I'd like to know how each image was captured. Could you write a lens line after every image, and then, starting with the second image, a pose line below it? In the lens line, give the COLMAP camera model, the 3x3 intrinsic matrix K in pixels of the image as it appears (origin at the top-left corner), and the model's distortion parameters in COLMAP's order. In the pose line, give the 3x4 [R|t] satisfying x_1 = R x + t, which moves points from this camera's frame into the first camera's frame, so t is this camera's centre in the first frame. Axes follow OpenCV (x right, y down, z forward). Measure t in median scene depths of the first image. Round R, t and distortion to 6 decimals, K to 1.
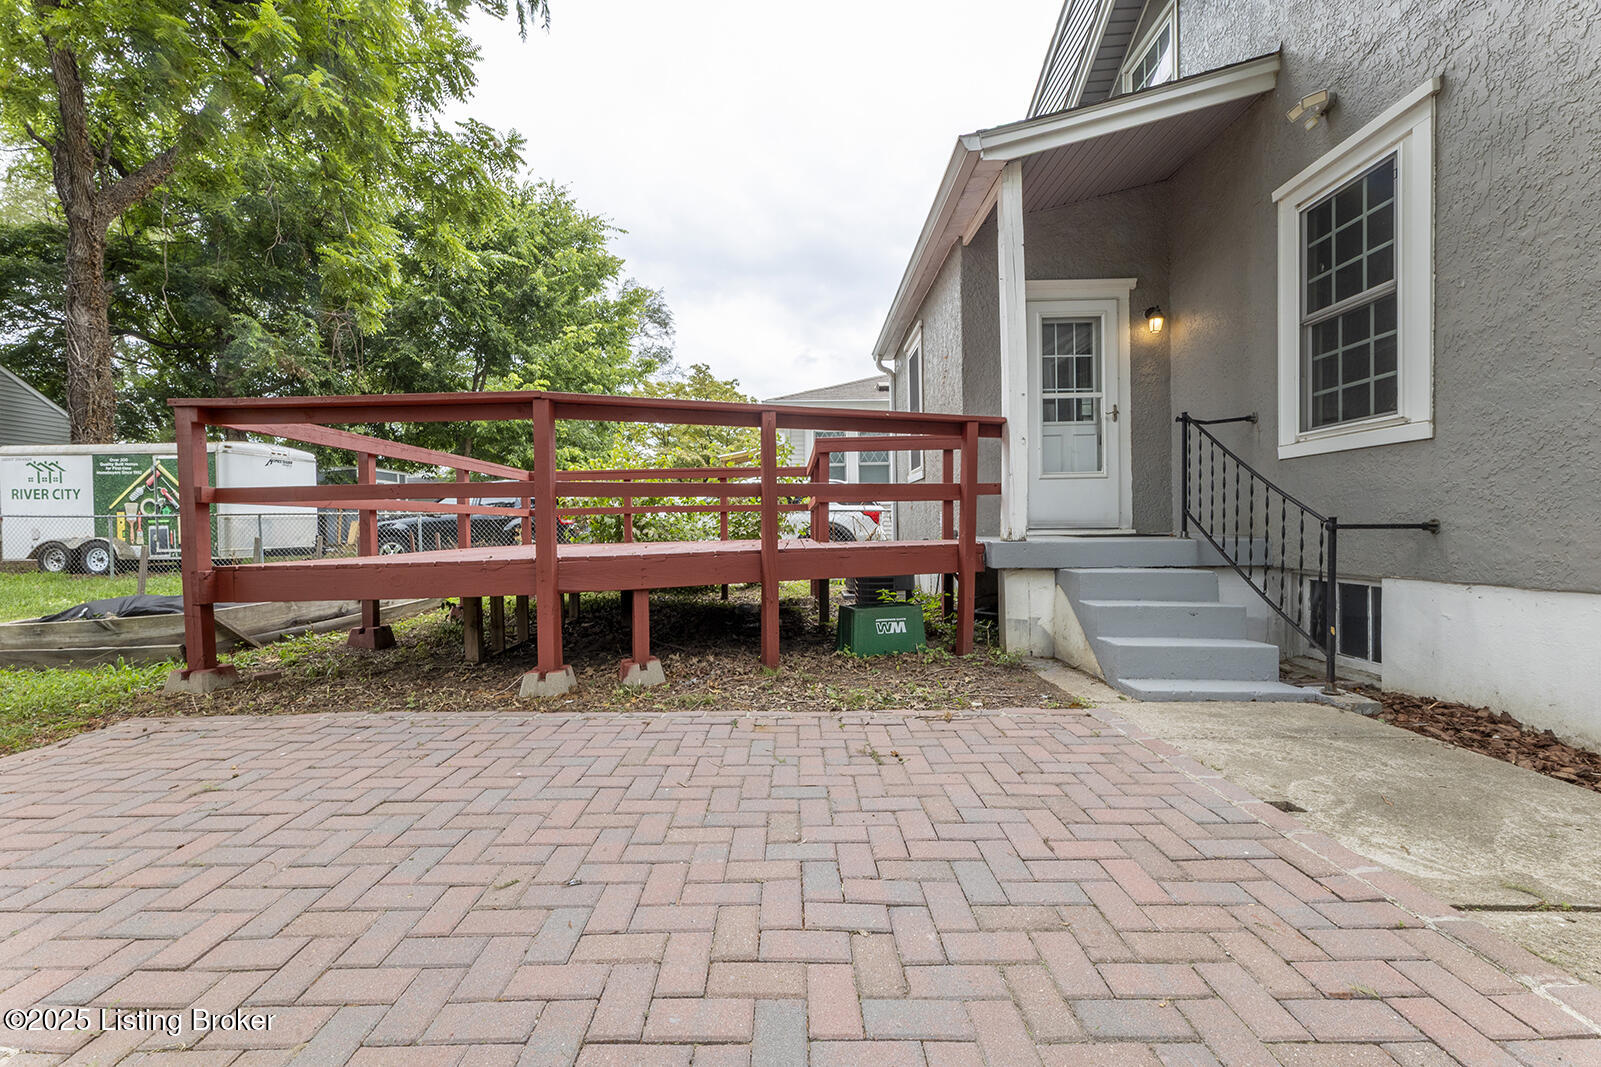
lens RADIAL K [[631.2, 0, 795.7], [0, 631.2, 531.4], [0, 0, 1]] dist [0.002484, 0.000754]
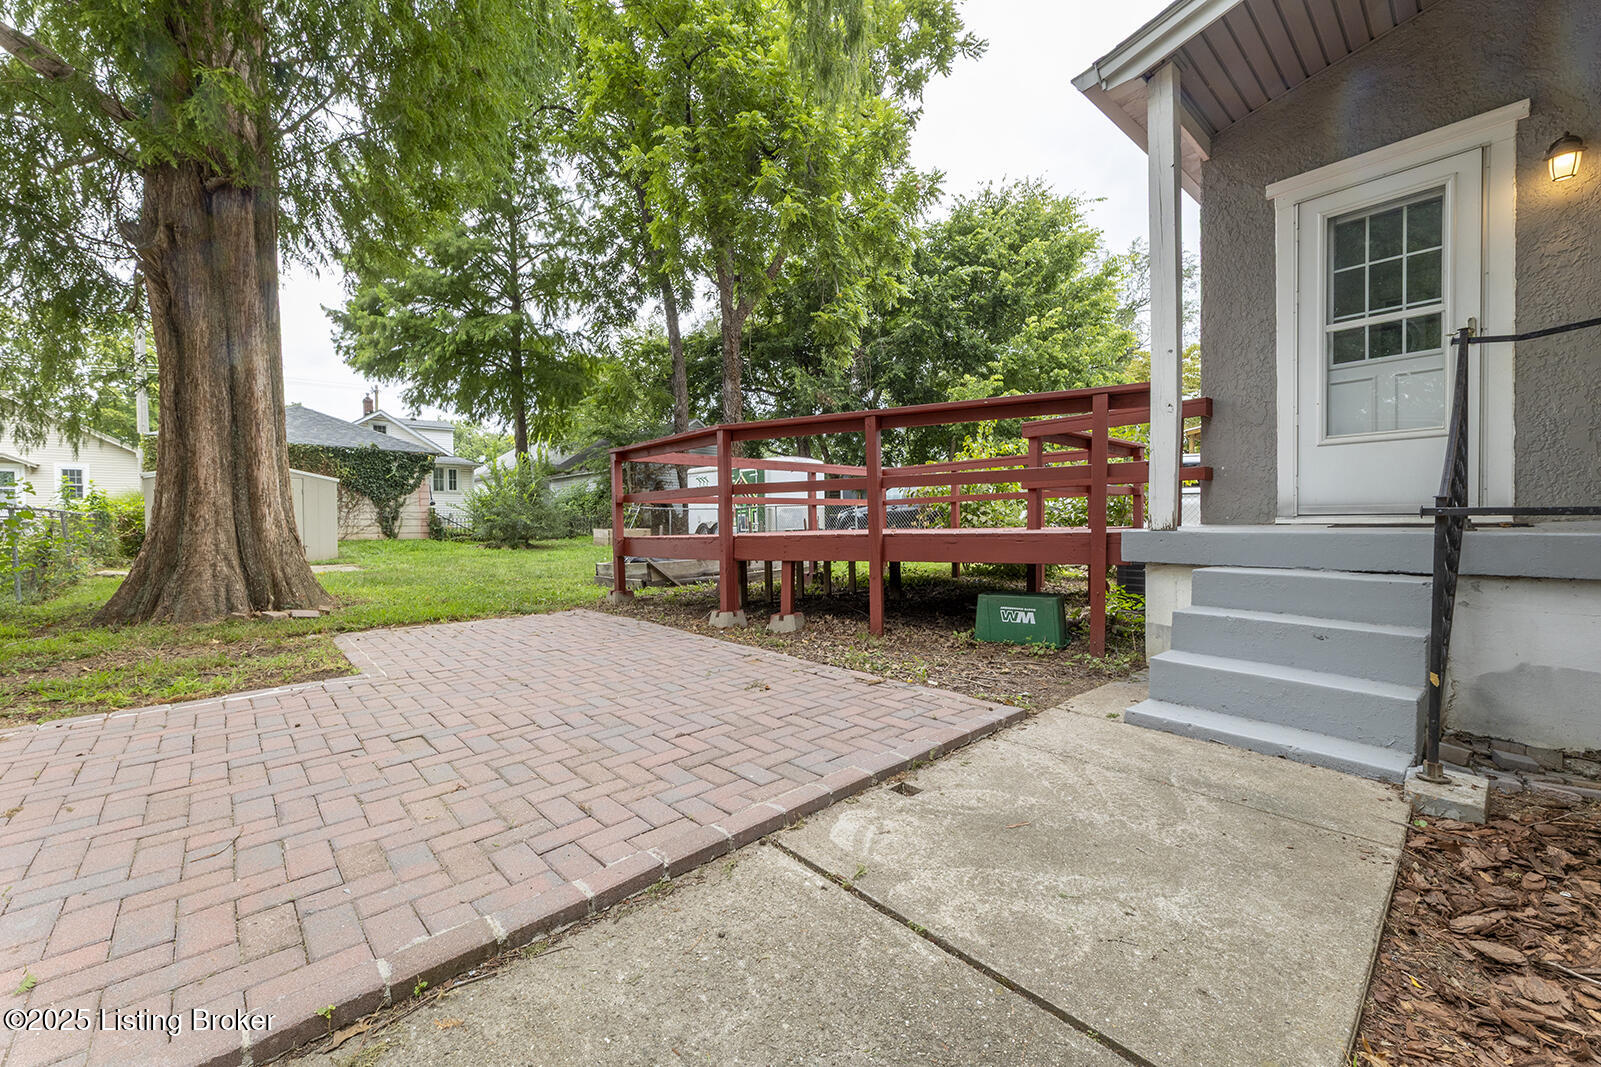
lens RADIAL K [[631.2, 0, 795.7], [0, 631.2, 531.4], [0, 0, 1]] dist [0.002484, 0.000754]
pose [[0.677166, 0.016710, -0.735641, 0.723220], [-0.000529, 0.999753, 0.022222, -0.002189], [0.735831, -0.014658, 0.677007, 0.096381]]
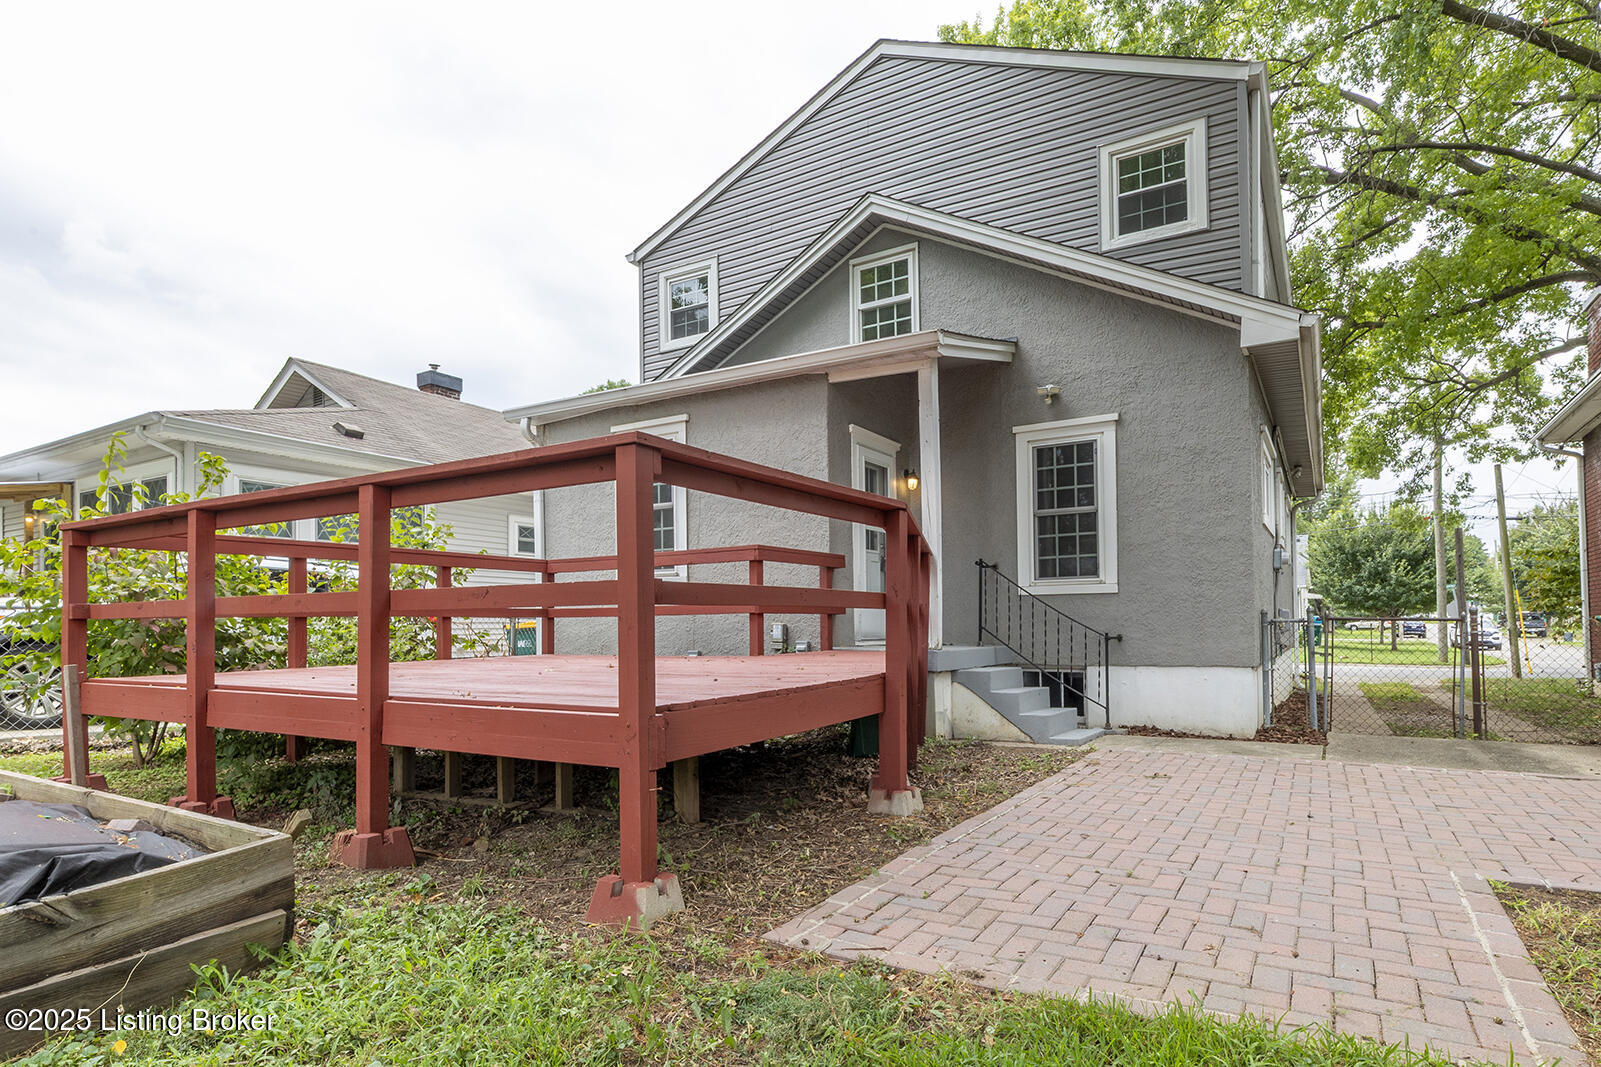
lens RADIAL K [[852.1, 0, 801.3], [0, 852.1, 608.5], [0, 0, 1]] dist [0.002165, 0.000210]
pose [[0.511293, 0.021871, 0.859128, -1.451343], [0.006445, 0.999550, -0.029282, -0.021809], [-0.859383, 0.020509, 0.510922, 0.399465]]
